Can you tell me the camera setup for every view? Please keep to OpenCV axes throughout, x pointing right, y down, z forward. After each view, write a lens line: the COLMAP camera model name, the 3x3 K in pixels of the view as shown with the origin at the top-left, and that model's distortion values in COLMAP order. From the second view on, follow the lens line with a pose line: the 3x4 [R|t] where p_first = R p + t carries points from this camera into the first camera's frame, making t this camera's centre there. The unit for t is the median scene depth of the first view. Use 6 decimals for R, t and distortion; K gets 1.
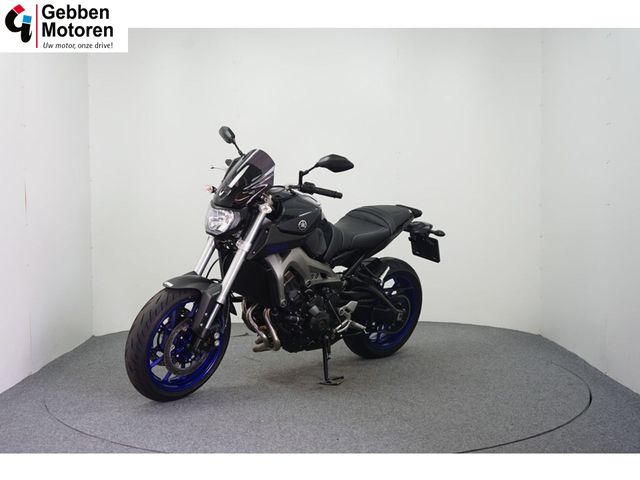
lens RADIAL K [[794.5, 0, 323.0], [0, 794.5, 240.1], [0, 0, 1]] dist [-0.021583, 0.000000]
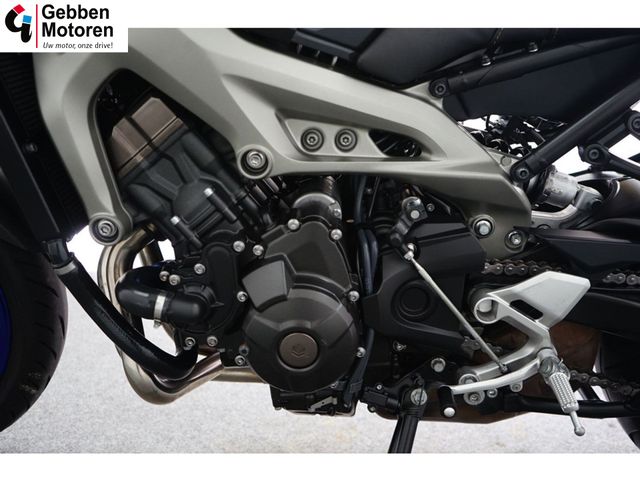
lens RADIAL K [[678.1, 0, 318.4], [0, 678.1, 240.0], [0, 0, 1]] dist [-0.011527, 0.000000]
pose [[0.694315, 0.115824, -0.710290, 0.135522], [-0.064352, 0.993002, 0.099020, 0.056175], [0.716788, -0.023043, 0.696910, 0.873745]]
